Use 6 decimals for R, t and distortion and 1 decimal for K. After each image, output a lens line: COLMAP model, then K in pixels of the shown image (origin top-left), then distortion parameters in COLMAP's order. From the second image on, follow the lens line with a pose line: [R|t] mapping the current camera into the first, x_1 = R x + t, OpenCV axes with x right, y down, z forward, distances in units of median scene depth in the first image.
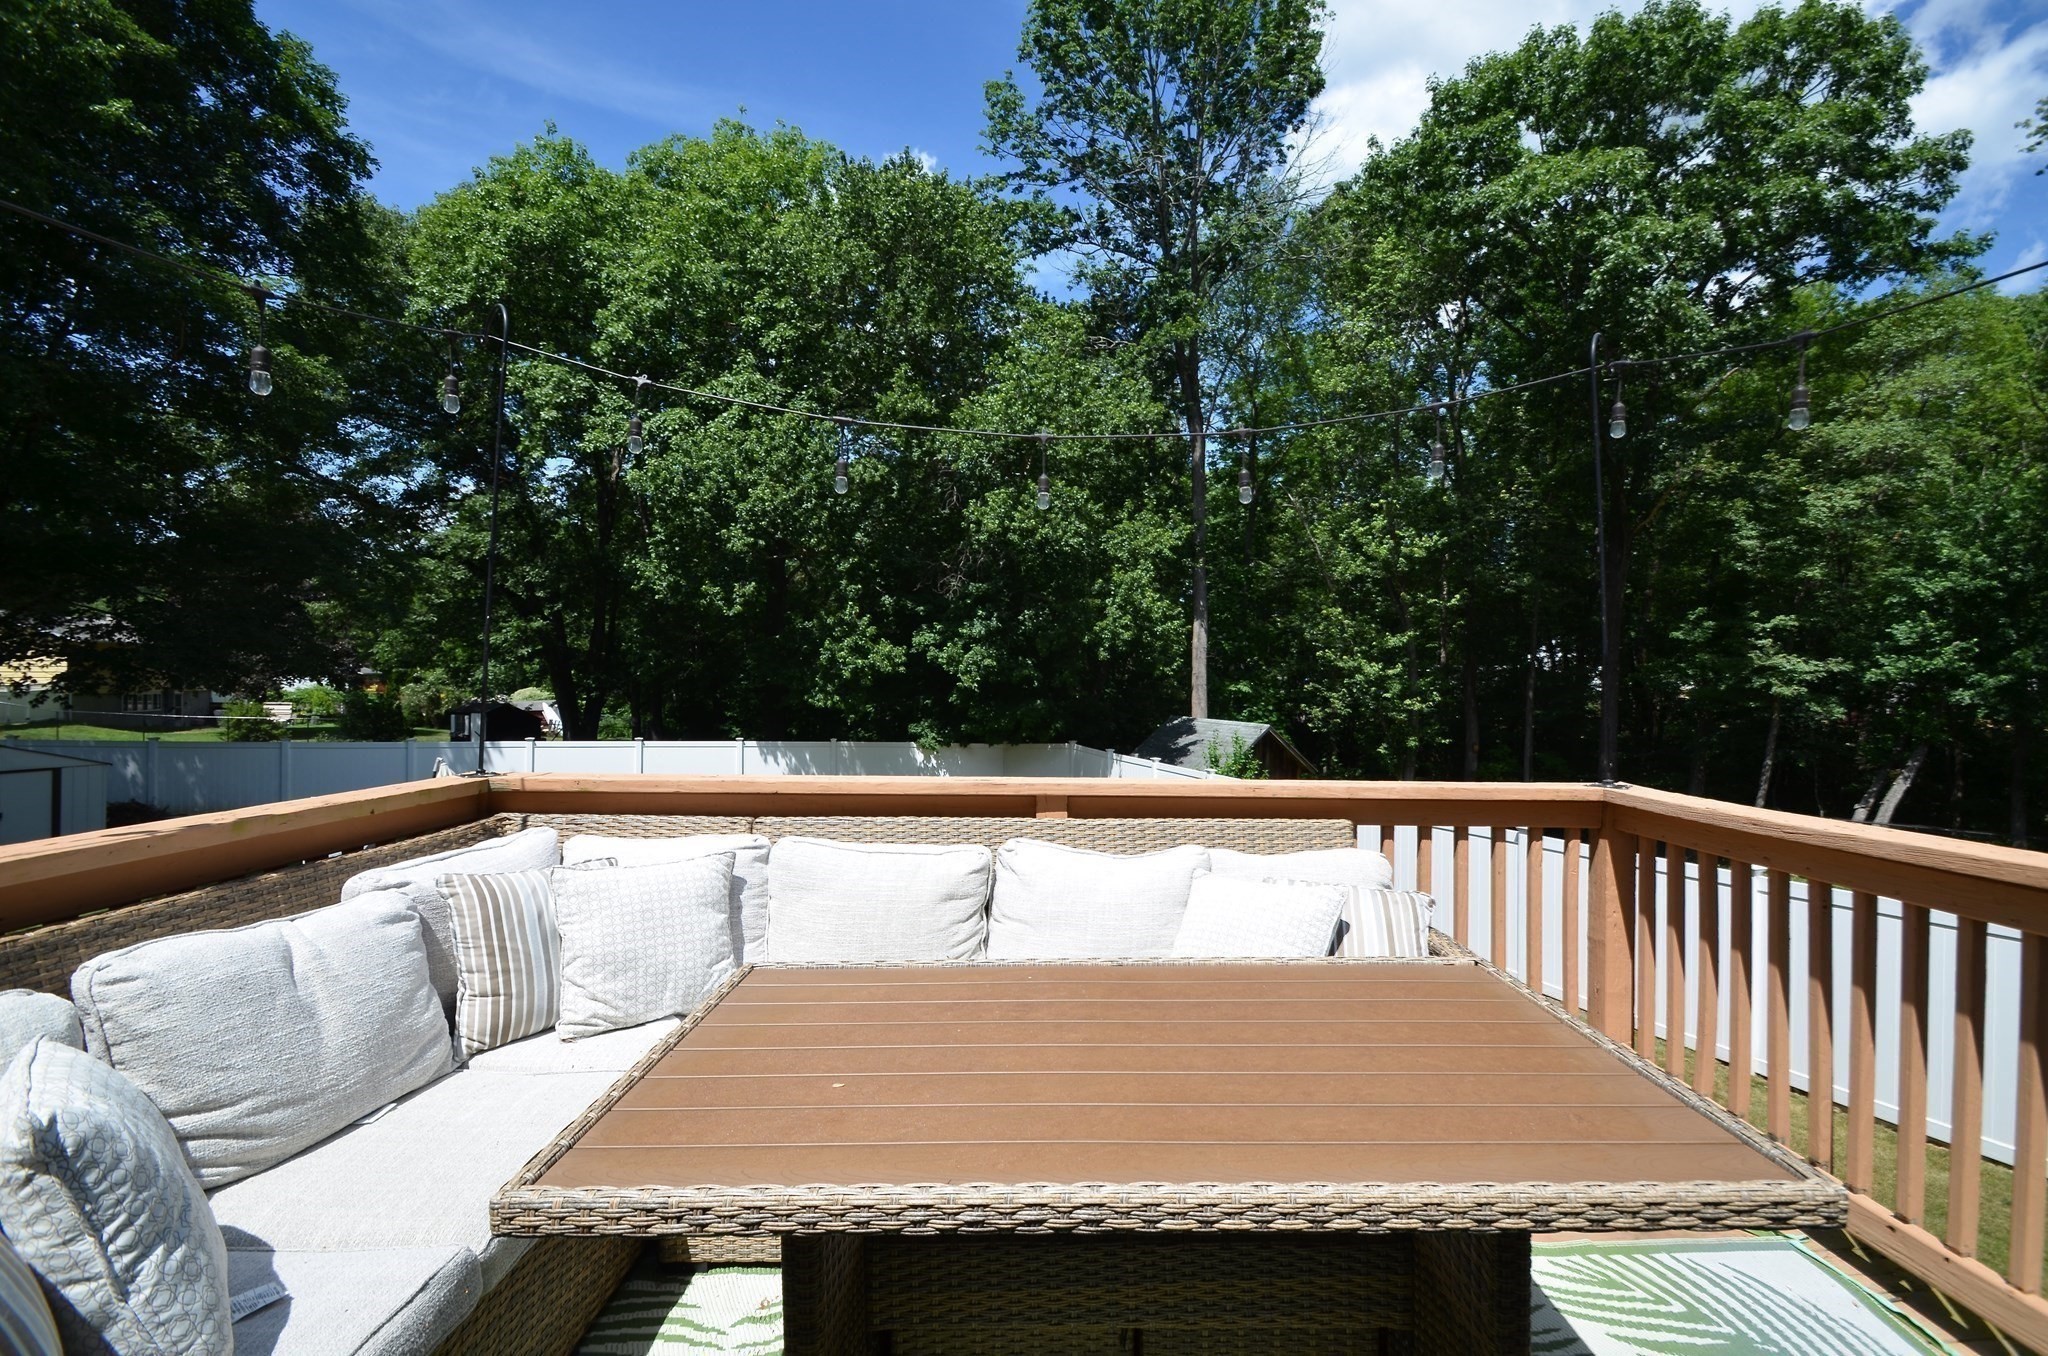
lens RADIAL K [[899.7, 0, 1047.3], [0, 899.7, 687.3], [0, 0, 1]] dist [0.012256, -0.013356]
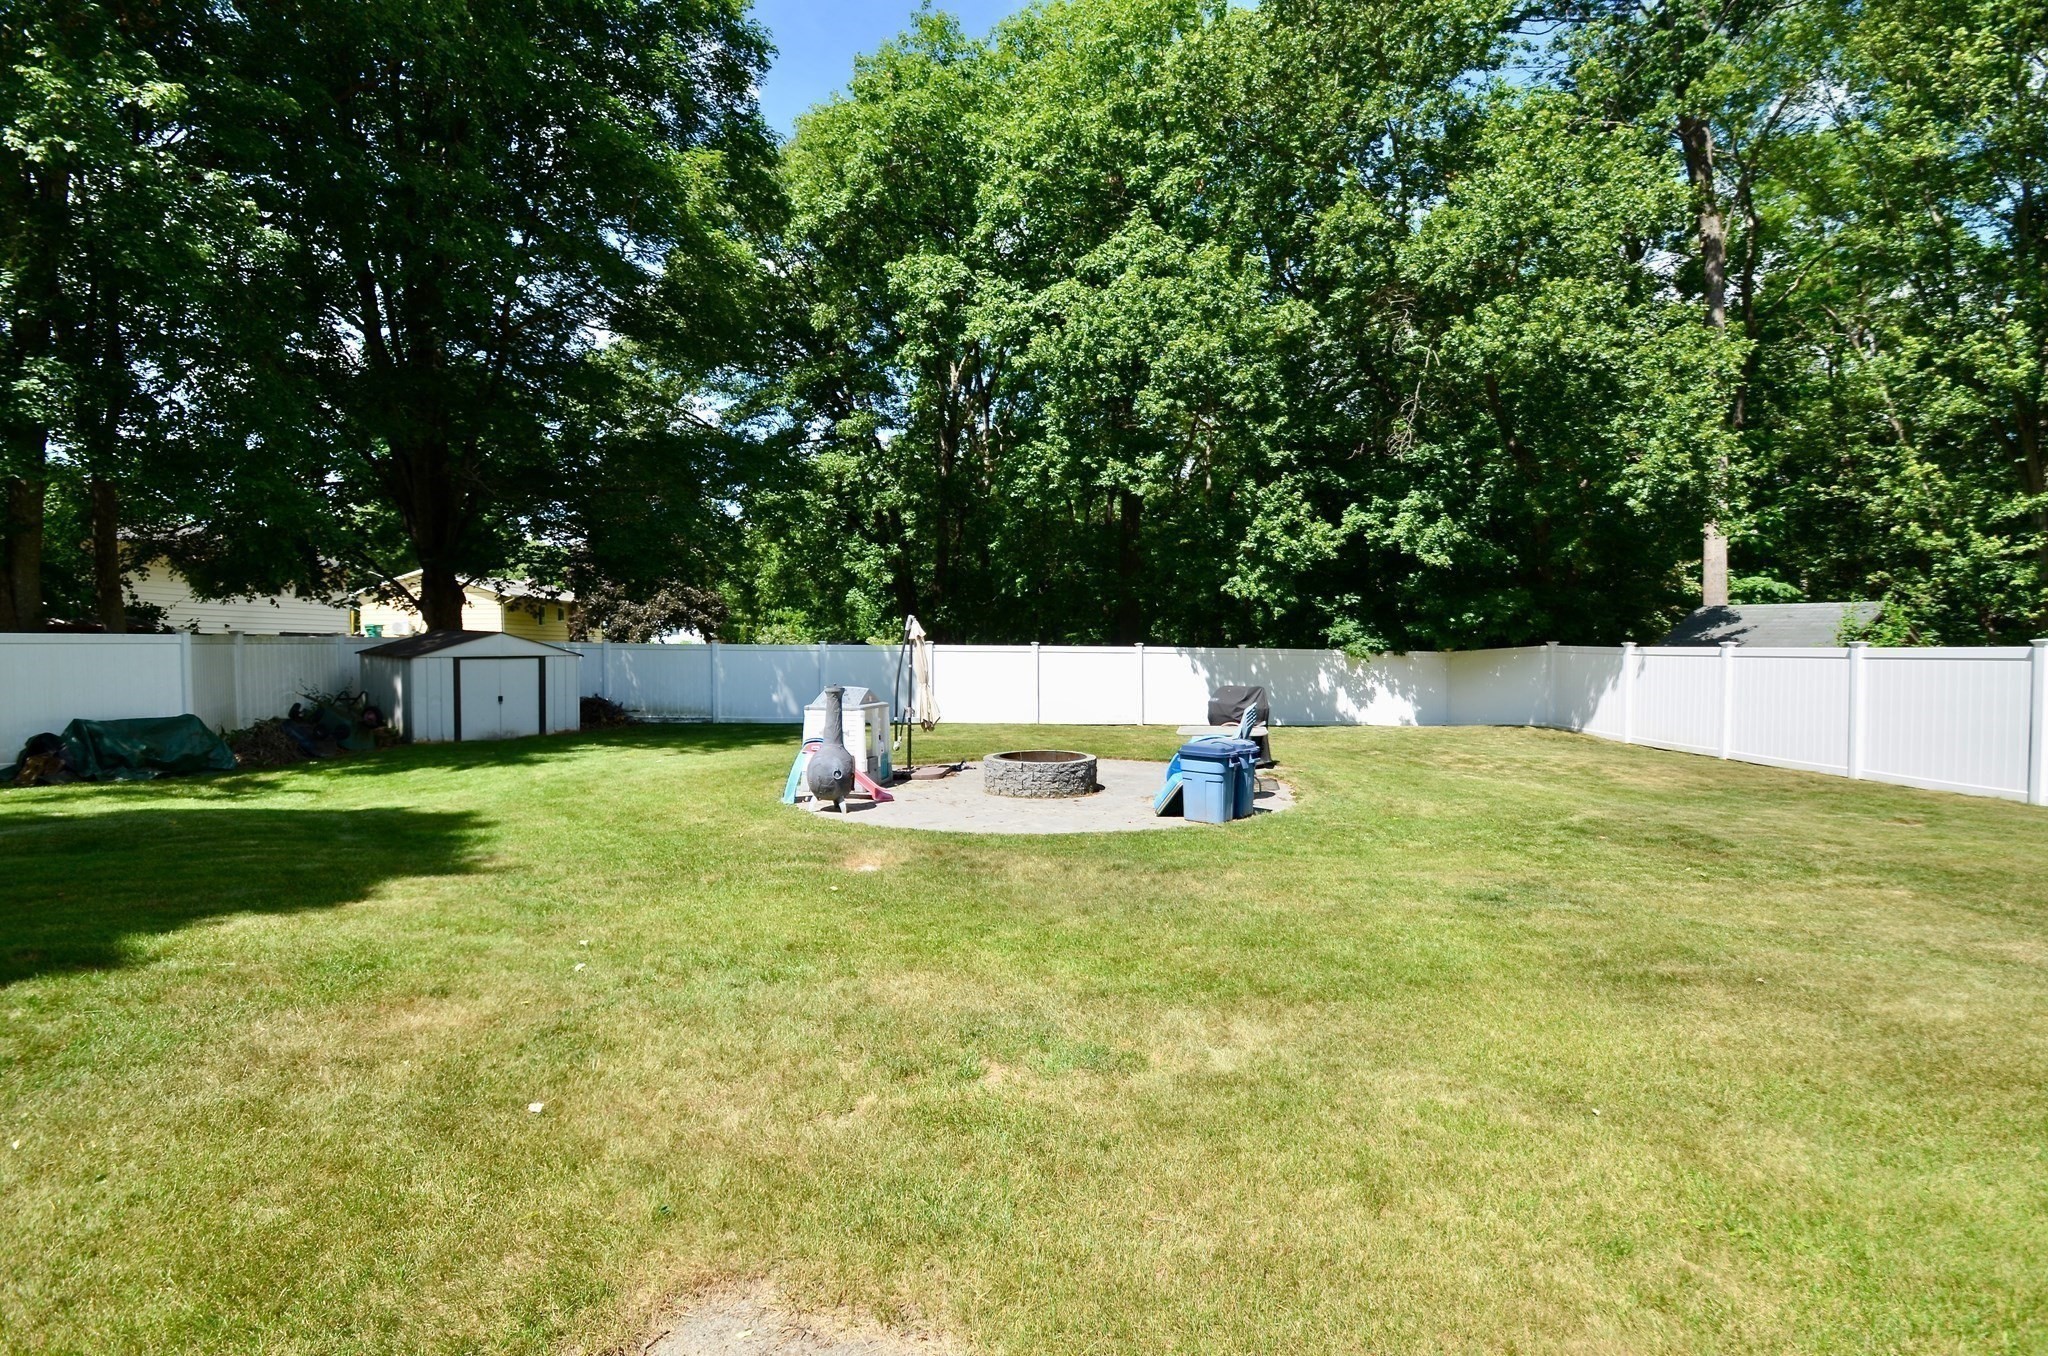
lens RADIAL K [[957.6, 0, 1041.1], [0, 957.6, 684.4], [0, 0, 1]] dist [-0.007475, -0.001462]
pose [[0.954766, -0.004362, -0.297326, -0.157939], [0.012055, 0.999638, 0.024043, 0.074813], [0.297113, -0.026540, 0.954473, 0.074023]]
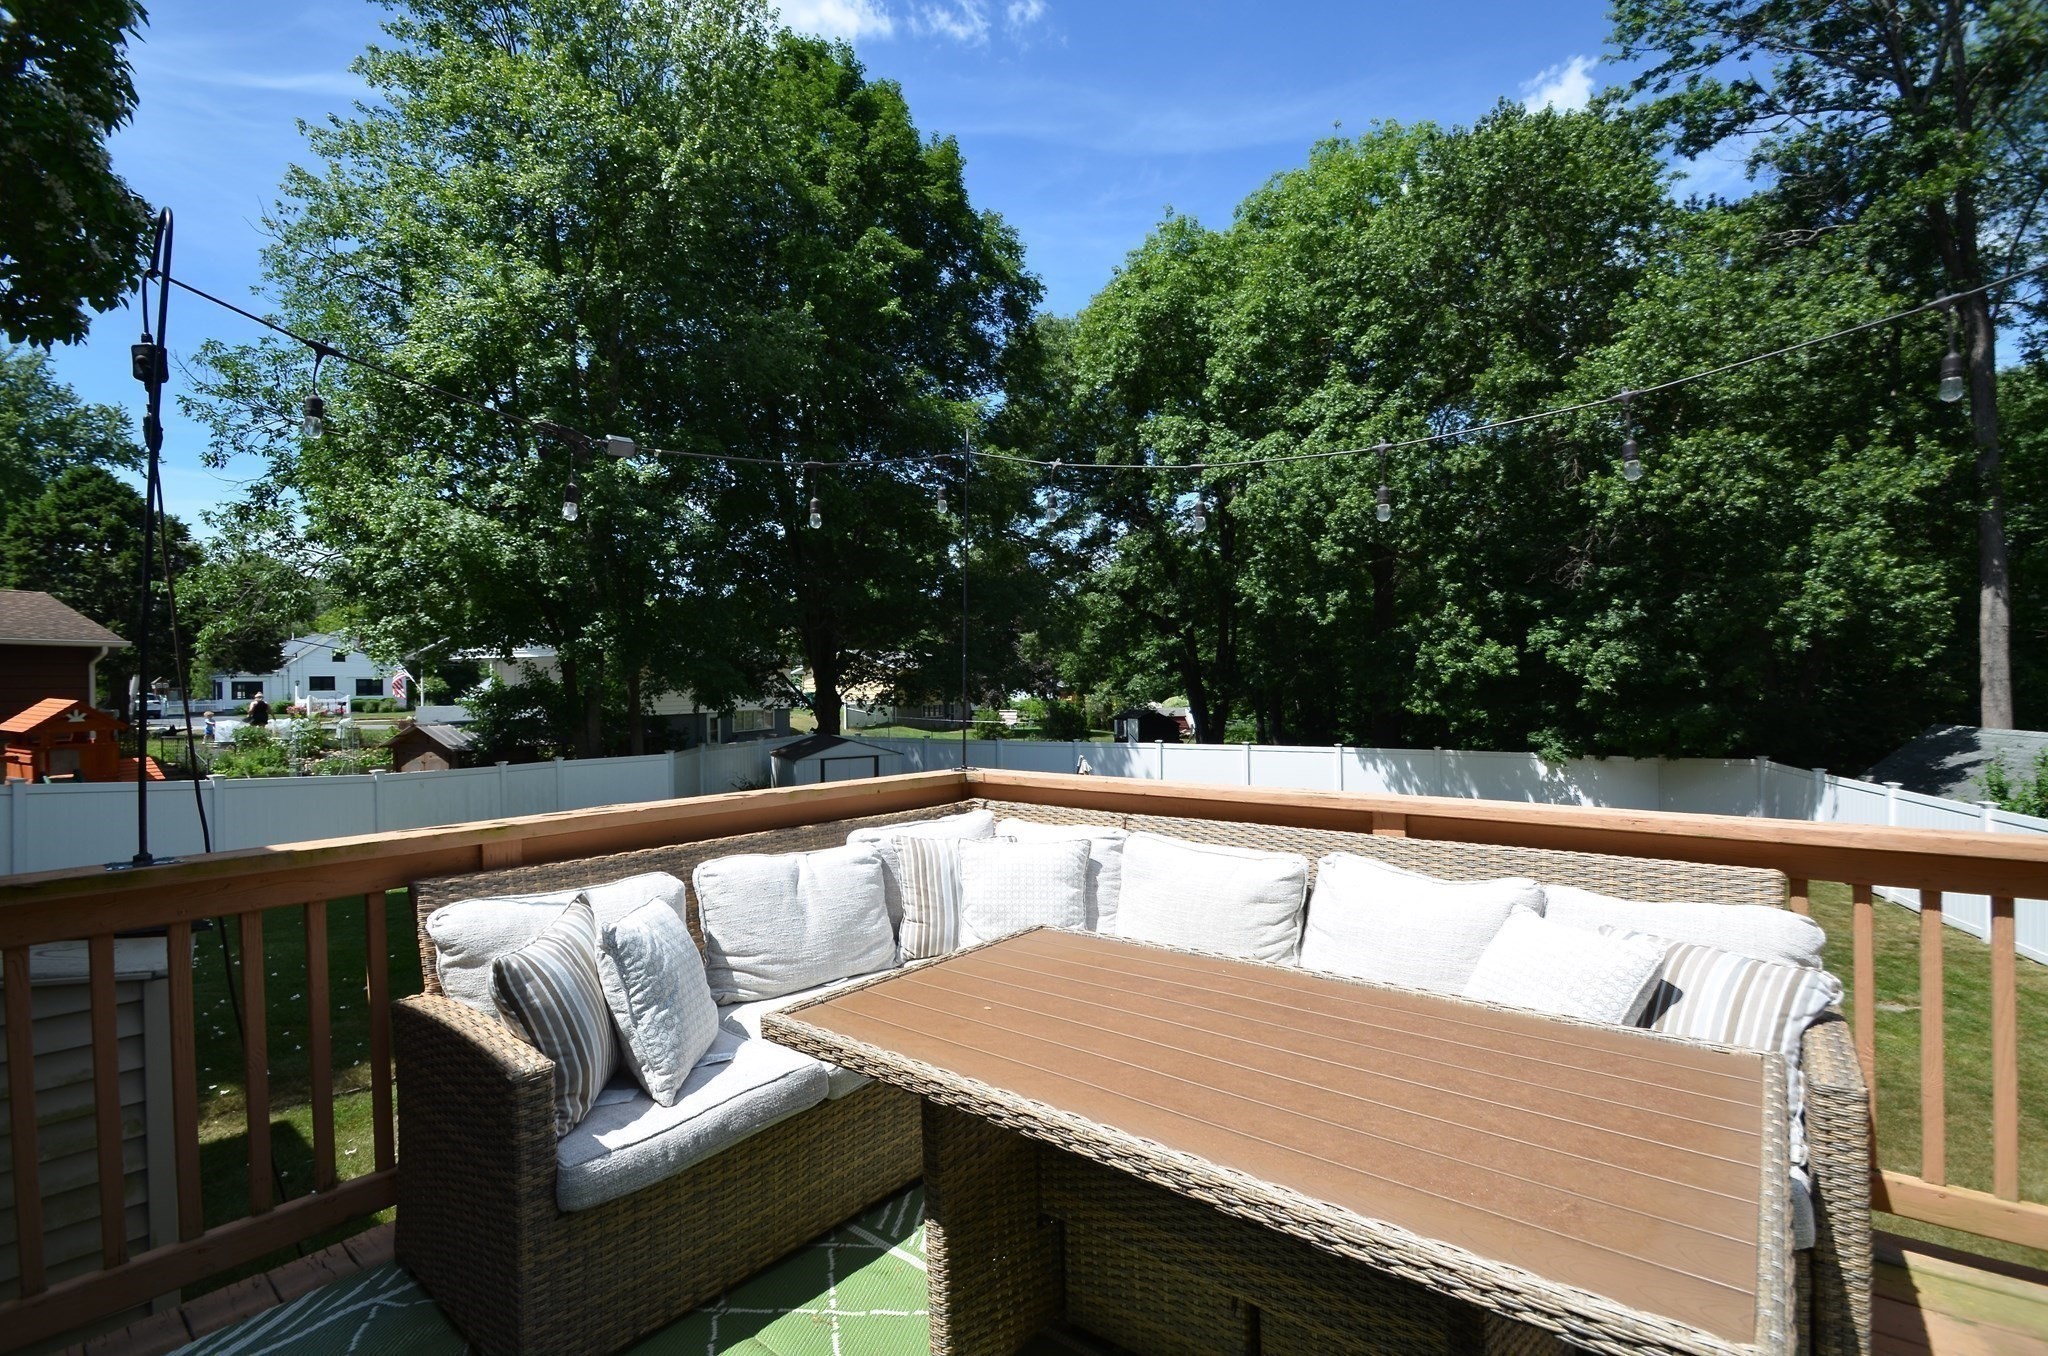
lens RADIAL K [[899.7, 0, 1036.8], [0, 899.7, 683.9], [0, 0, 1]] dist [0.012256, -0.013356]
pose [[0.774895, -0.022583, -0.631686, 0.038079], [0.016350, 0.999743, -0.015684, -0.001206], [0.631878, 0.001825, 0.775066, 0.000115]]
